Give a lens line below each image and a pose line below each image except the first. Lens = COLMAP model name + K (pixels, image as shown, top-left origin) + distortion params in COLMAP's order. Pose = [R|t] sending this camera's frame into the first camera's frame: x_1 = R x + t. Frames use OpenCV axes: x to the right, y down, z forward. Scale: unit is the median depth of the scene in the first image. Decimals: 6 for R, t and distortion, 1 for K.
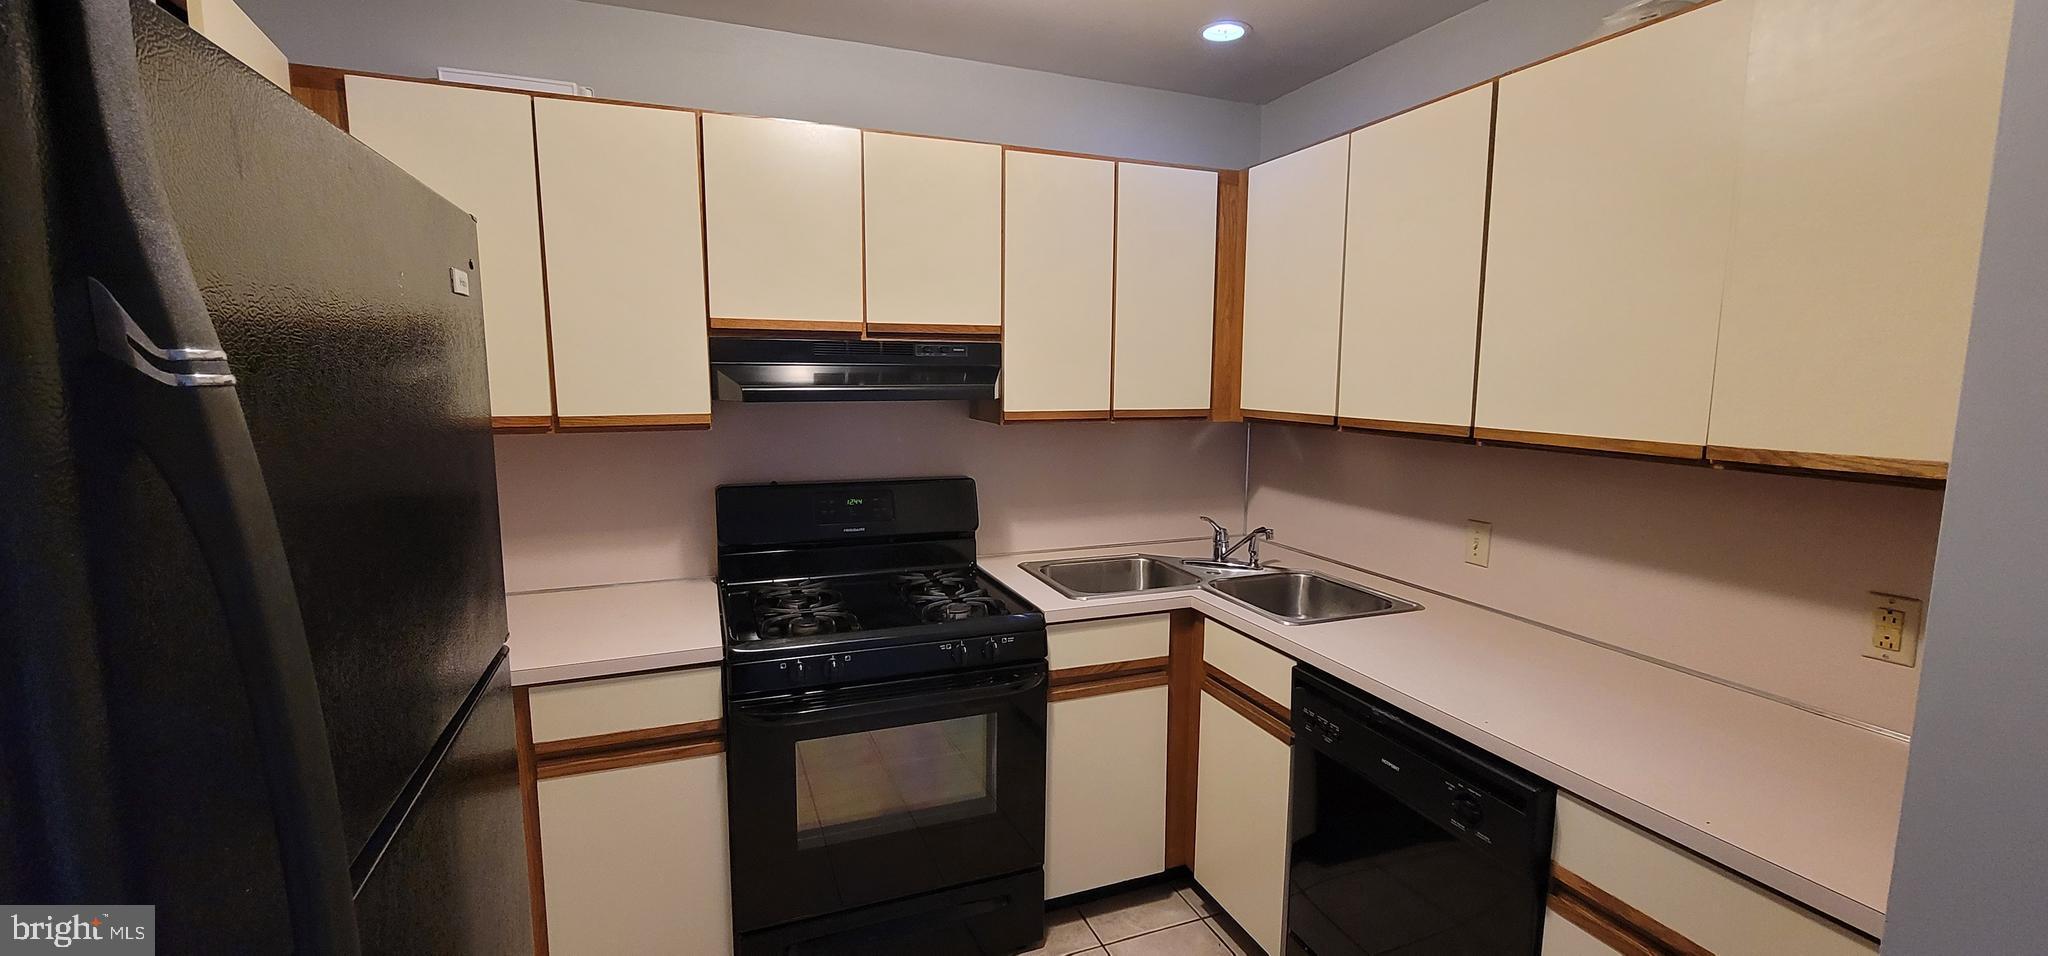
lens RADIAL K [[840.7, 0, 1032.3], [0, 840.7, 479.5], [0, 0, 1]] dist [-0.000269, 0.000001]
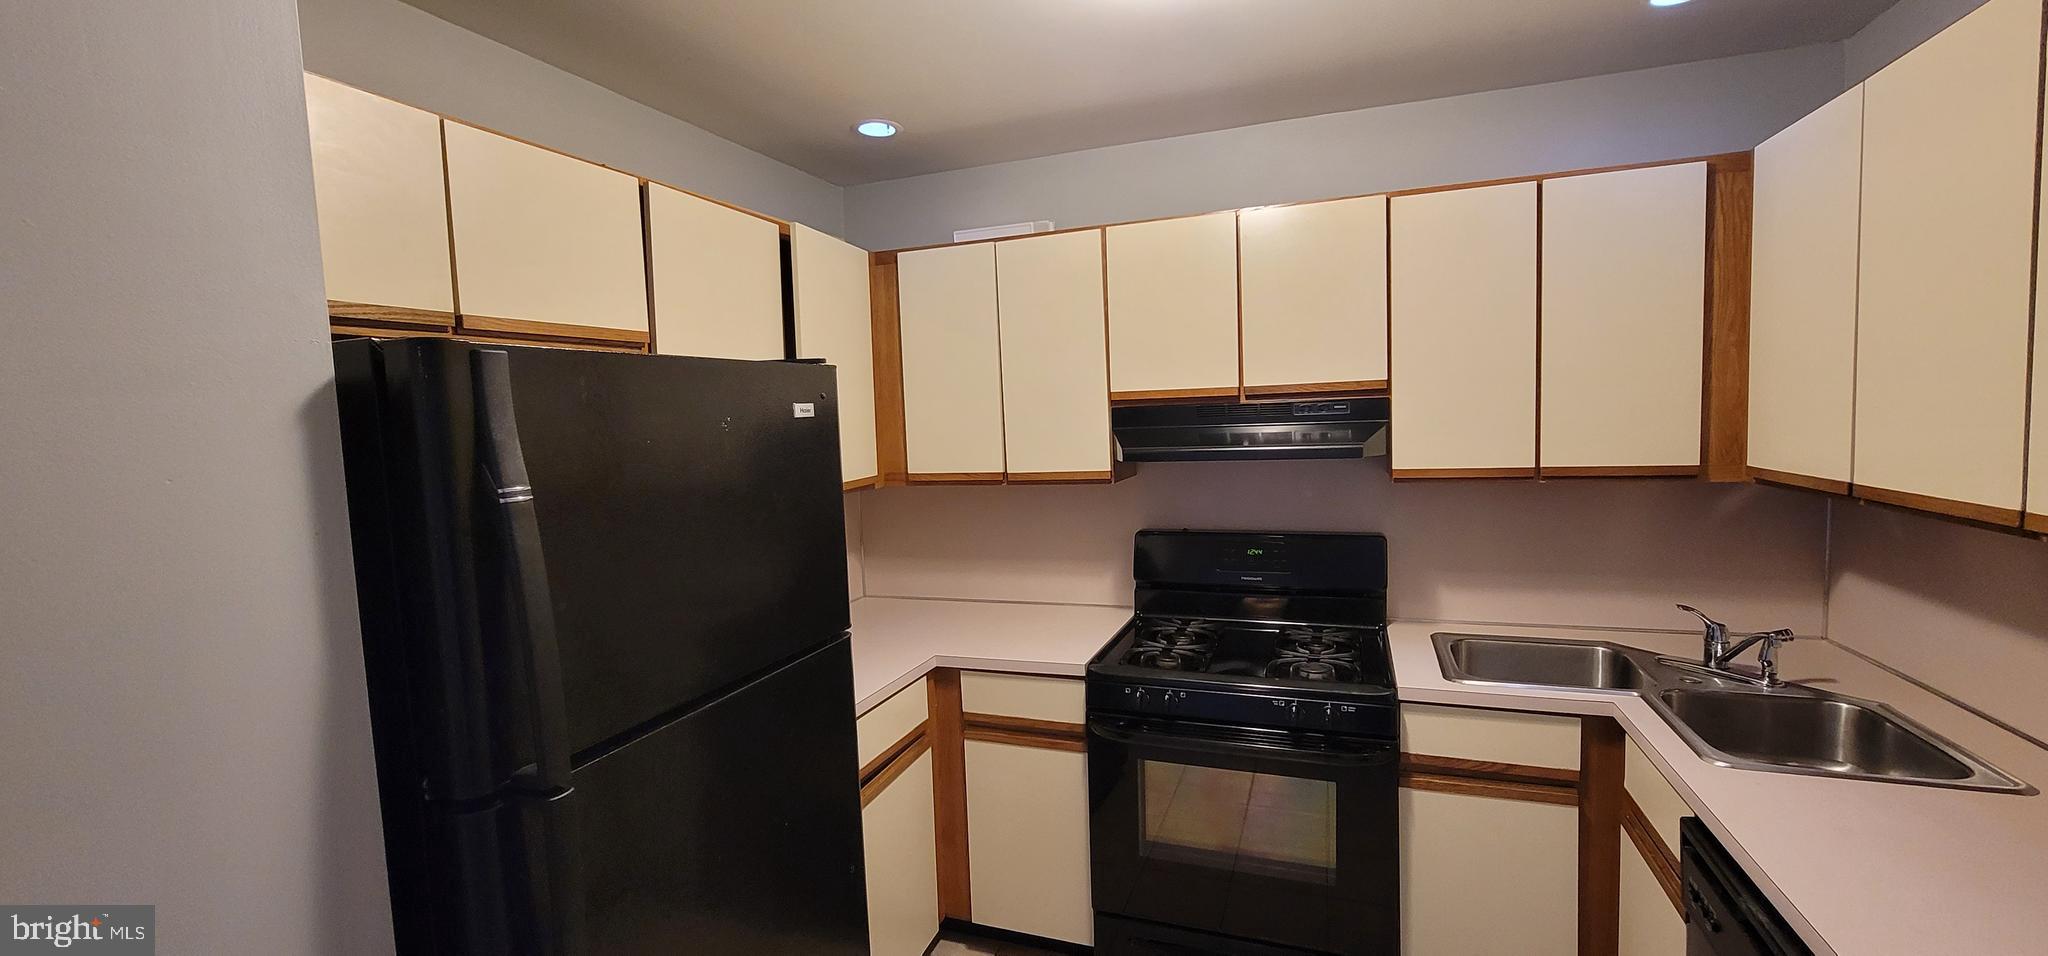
lens RADIAL K [[840.7, 0, 1032.3], [0, 840.7, 479.5], [0, 0, 1]] dist [-0.000269, 0.000001]
pose [[0.740619, 0.018222, -0.671678, 0.316949], [-0.043384, 0.998843, -0.020740, -0.033209], [0.670523, 0.044500, 0.740553, 0.029319]]
